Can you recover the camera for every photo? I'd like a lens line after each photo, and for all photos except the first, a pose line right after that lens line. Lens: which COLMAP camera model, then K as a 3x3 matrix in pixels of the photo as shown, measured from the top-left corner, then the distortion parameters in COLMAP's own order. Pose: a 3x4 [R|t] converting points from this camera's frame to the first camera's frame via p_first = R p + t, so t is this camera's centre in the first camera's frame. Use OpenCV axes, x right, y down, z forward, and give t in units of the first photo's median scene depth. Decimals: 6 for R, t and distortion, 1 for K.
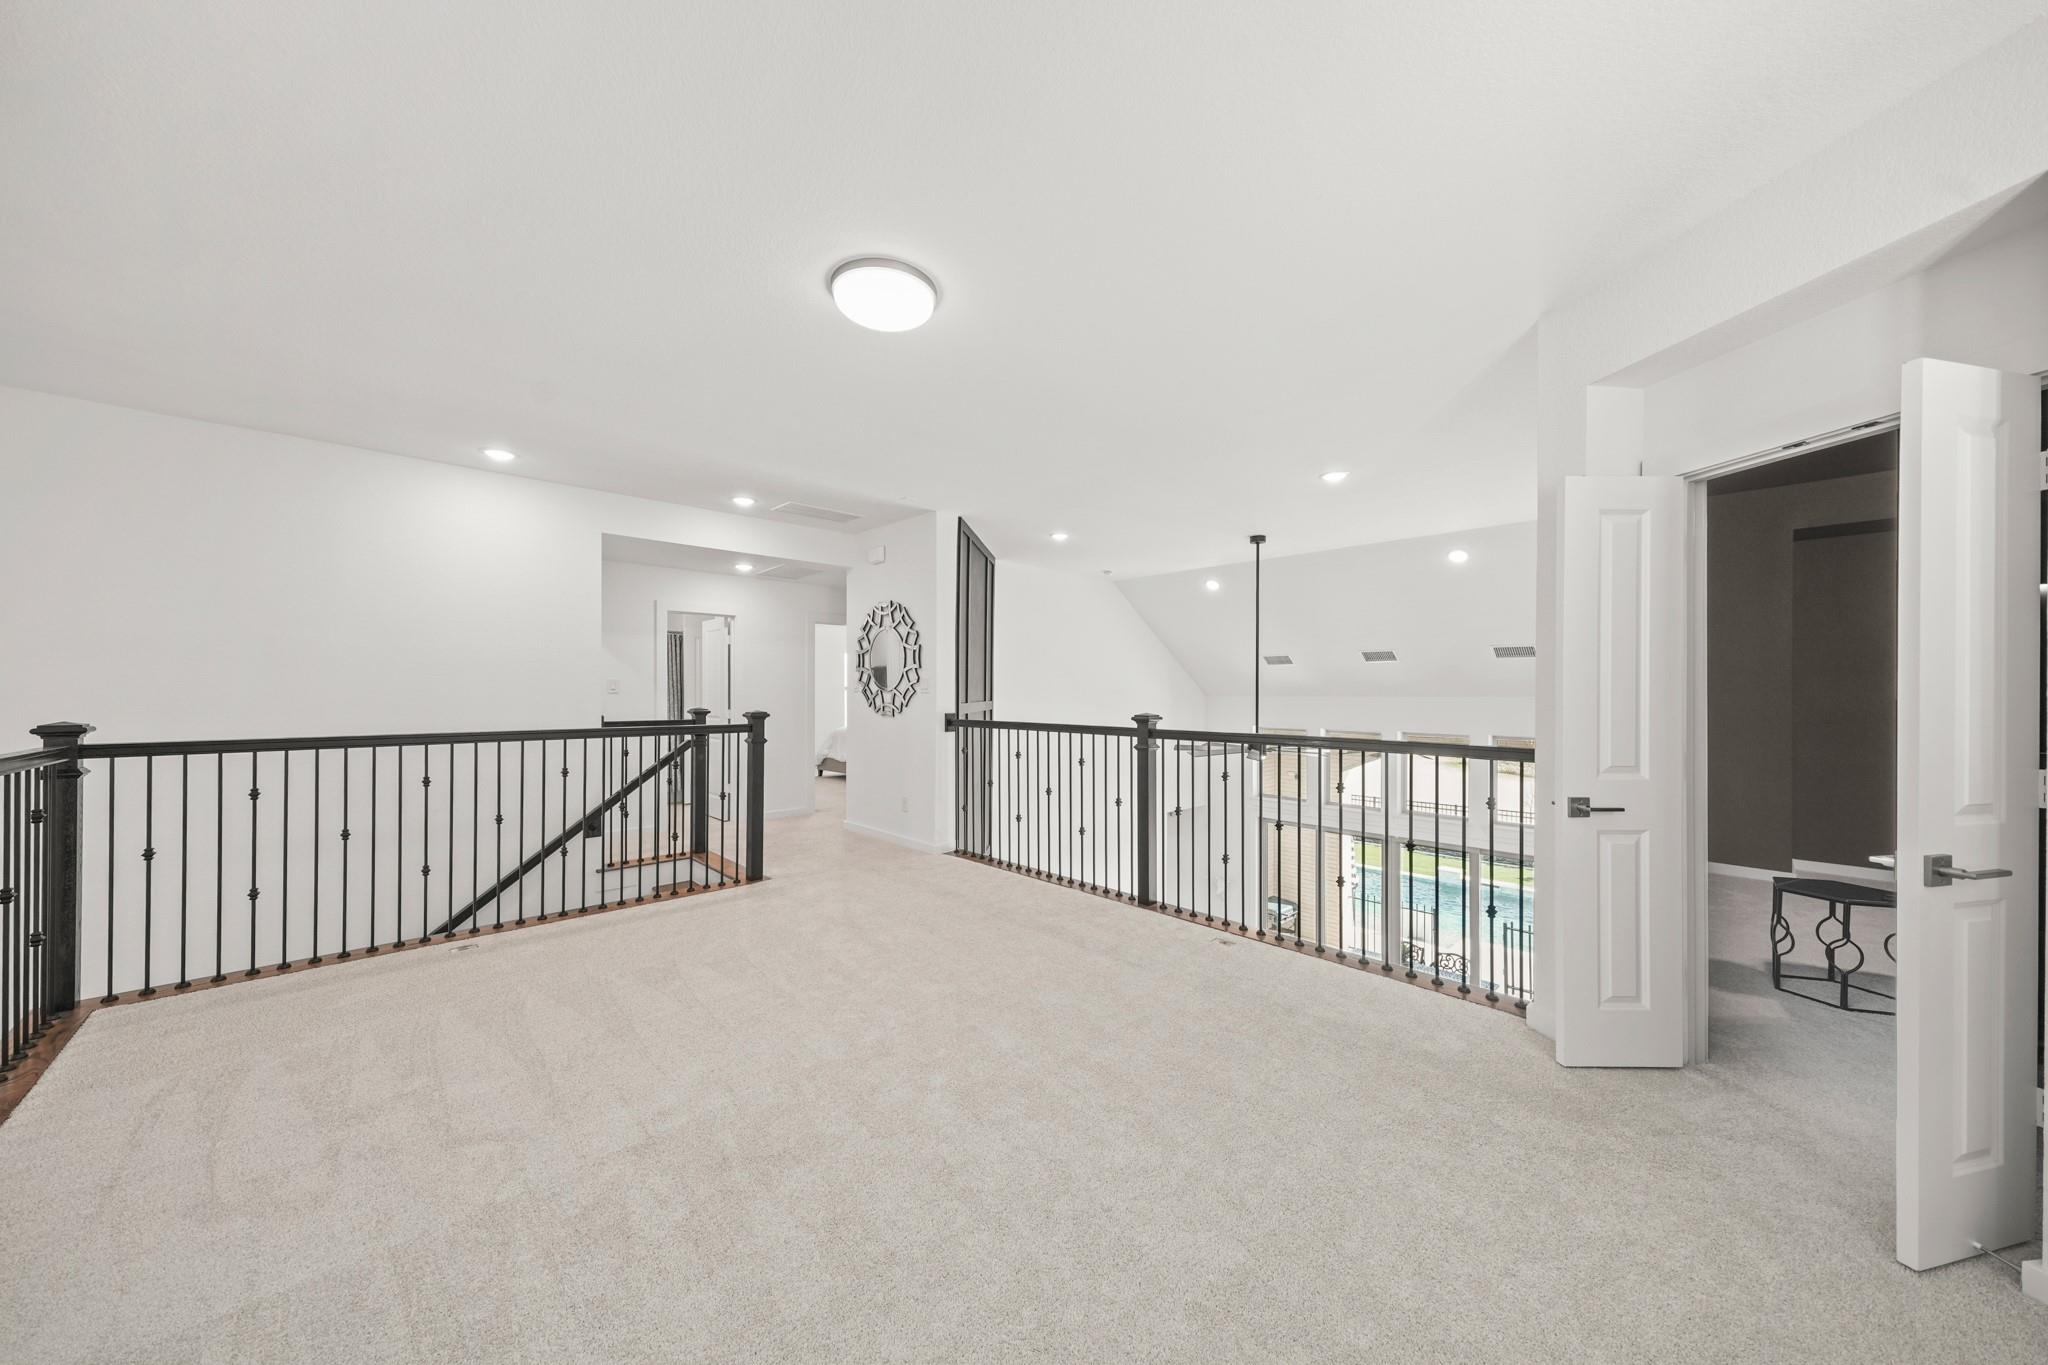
lens RADIAL K [[701.9, 0, 1010.2], [0, 701.9, 698.9], [0, 0, 1]] dist [0.010398, -0.000677]
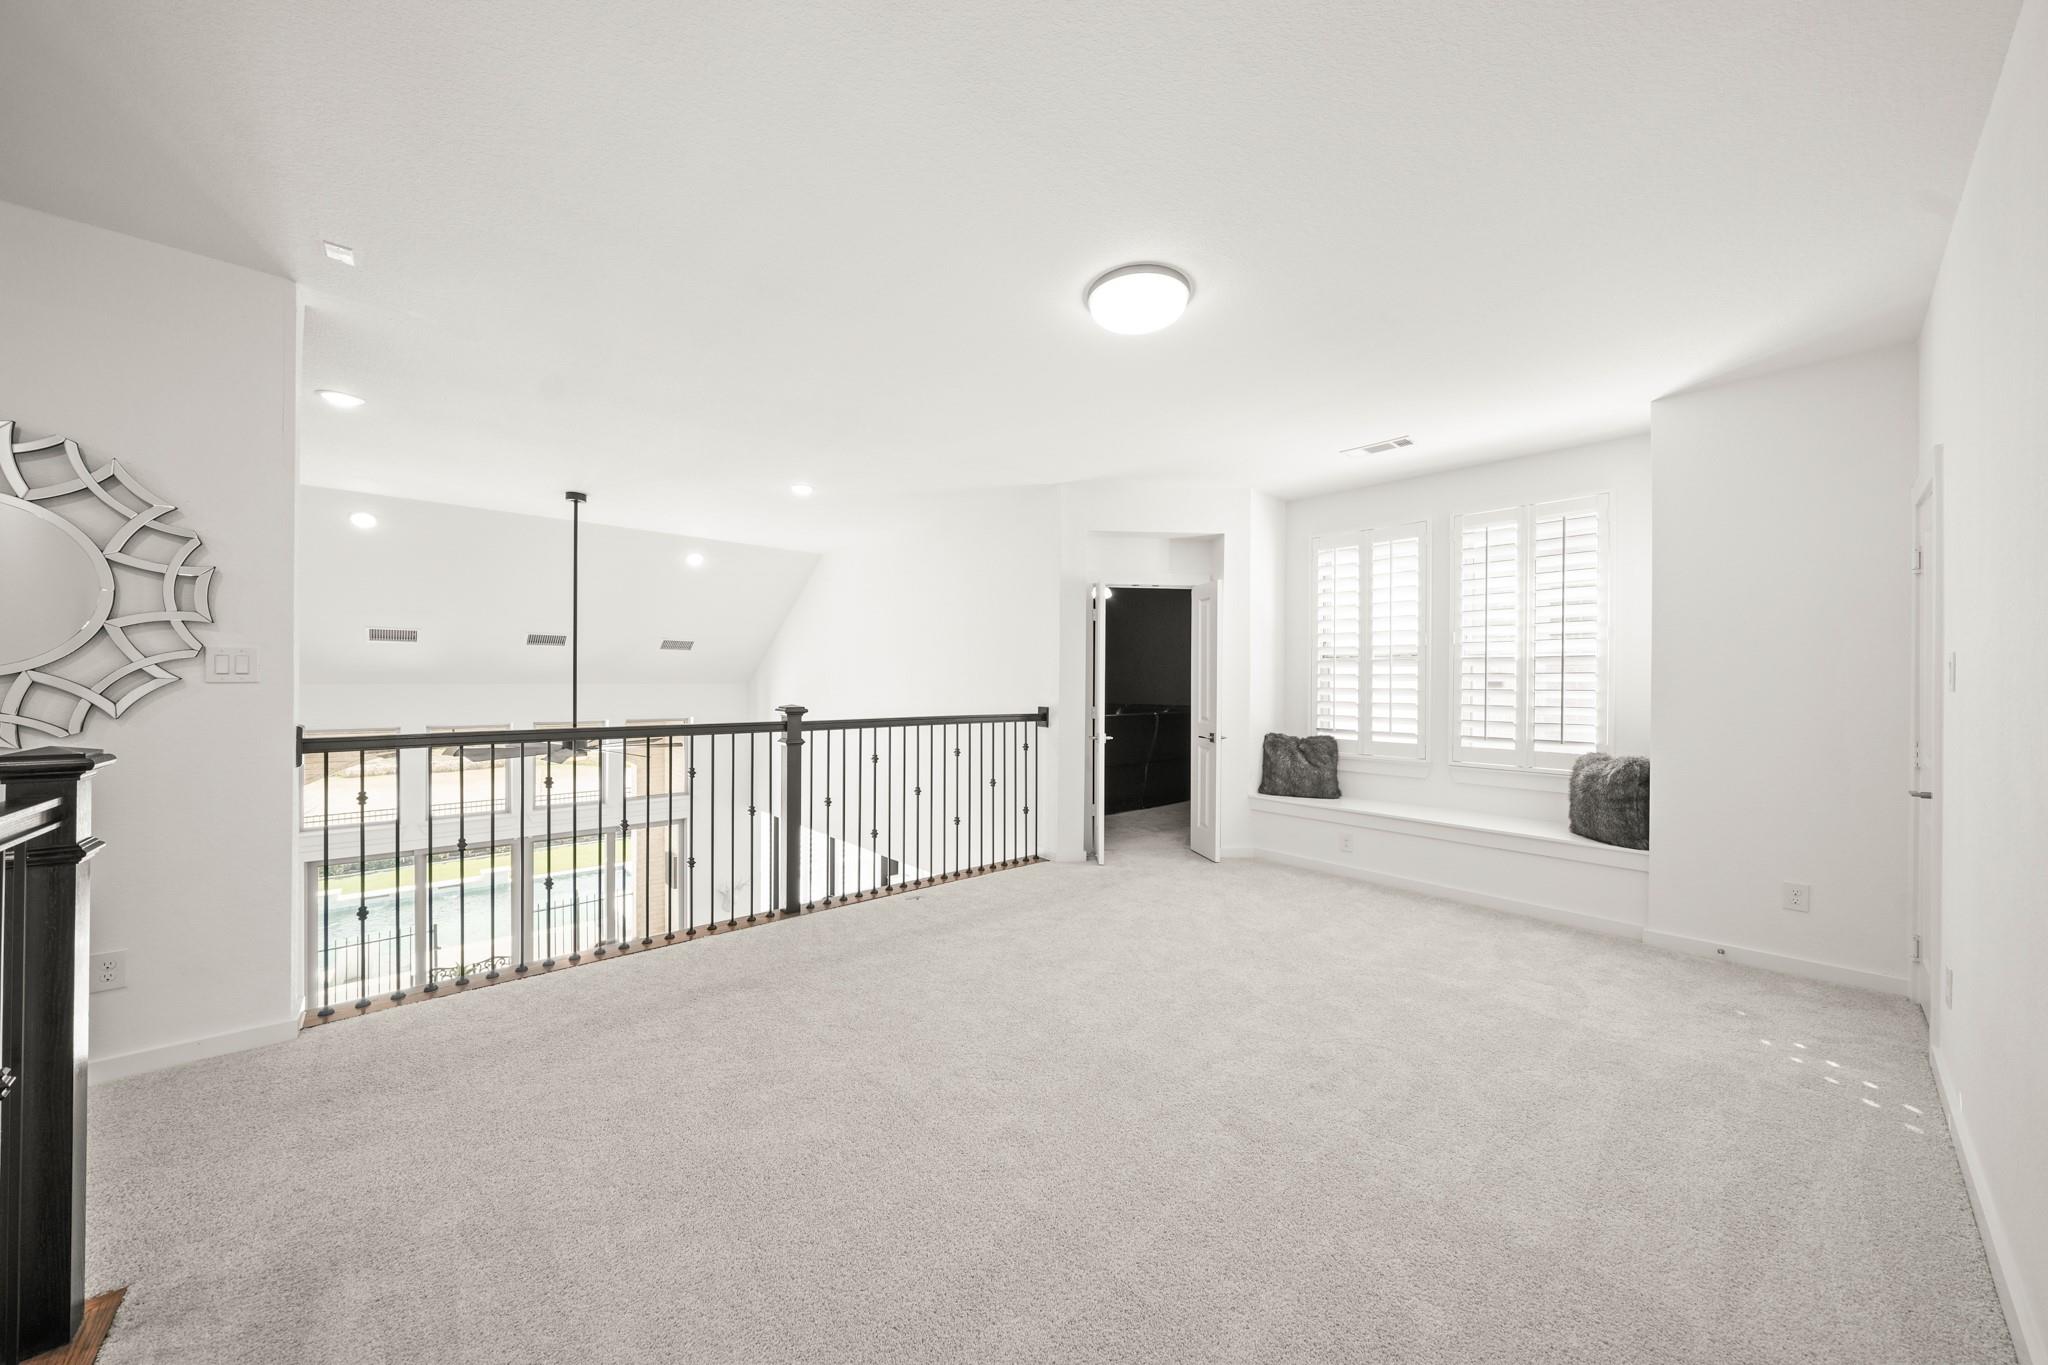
lens RADIAL K [[701.9, 0, 1024.4], [0, 701.9, 685.8], [0, 0, 1]] dist [0.010398, -0.000677]
pose [[0.039540, -0.005270, 0.999204, -0.475851], [-0.000328, 0.999986, 0.005287, -0.006700], [-0.999218, -0.000536, 0.039537, 0.442595]]
